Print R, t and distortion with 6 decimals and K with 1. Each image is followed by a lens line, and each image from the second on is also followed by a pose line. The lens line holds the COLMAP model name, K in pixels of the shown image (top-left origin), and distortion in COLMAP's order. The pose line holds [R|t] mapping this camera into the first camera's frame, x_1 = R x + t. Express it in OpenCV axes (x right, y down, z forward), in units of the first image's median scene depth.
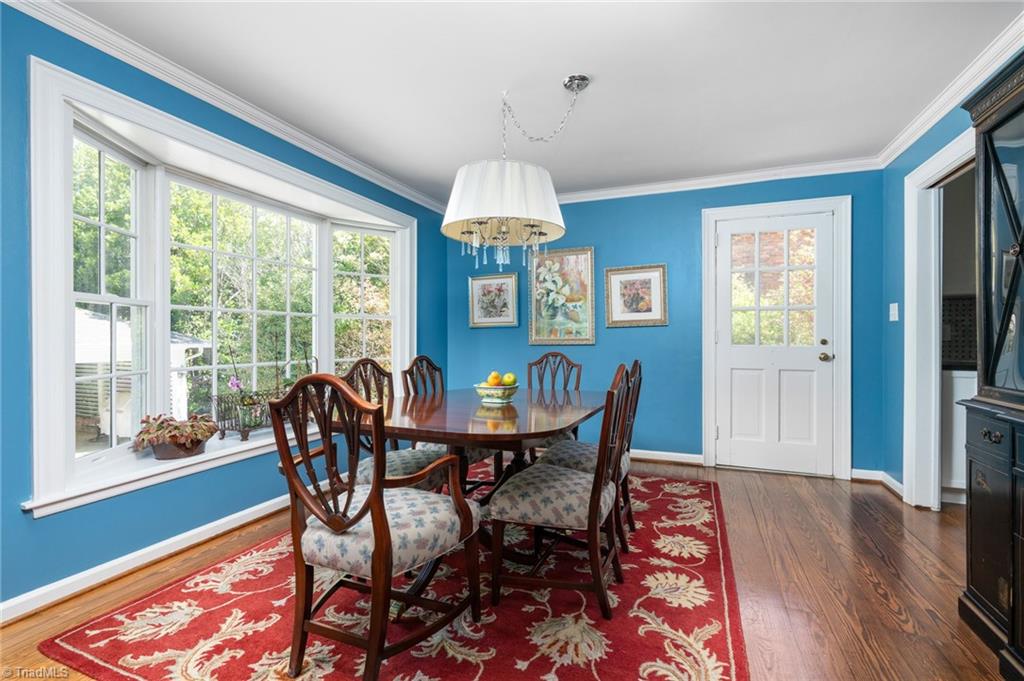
lens RADIAL K [[460.3, 0, 507.9], [0, 460.3, 339.5], [0, 0, 1]] dist [-0.001839, -0.000106]
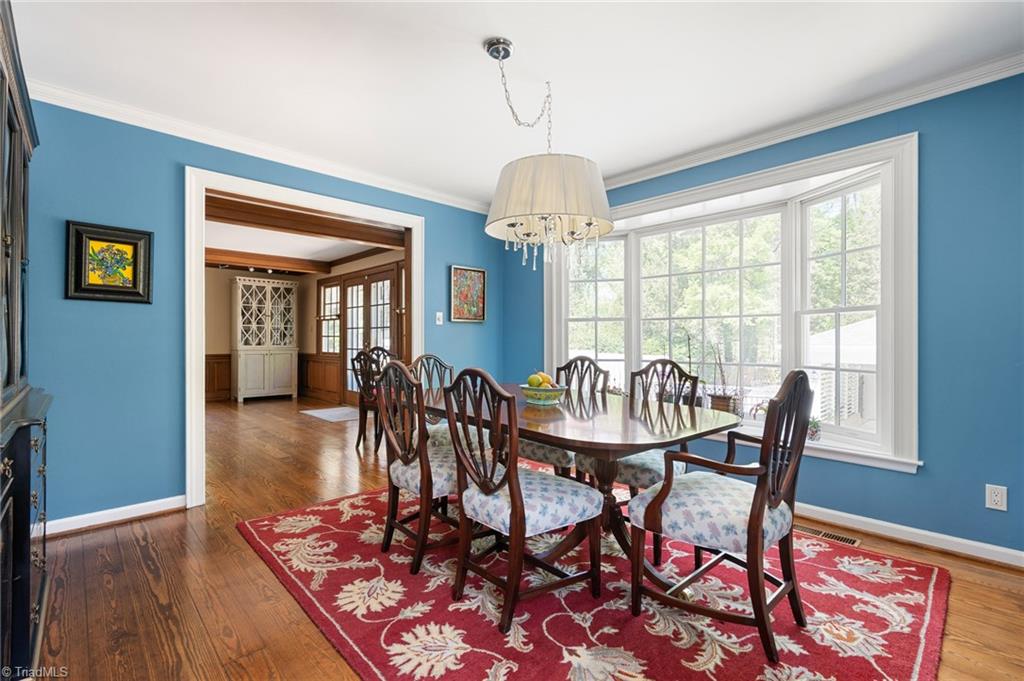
lens RADIAL K [[460.3, 0, 507.9], [0, 460.3, 339.5], [0, 0, 1]] dist [-0.001839, -0.000106]
pose [[-0.417501, -0.002539, -0.908673, 1.154294], [-0.003111, 0.999994, -0.001365, 0.003647], [0.908671, 0.002257, -0.417506, 1.704555]]
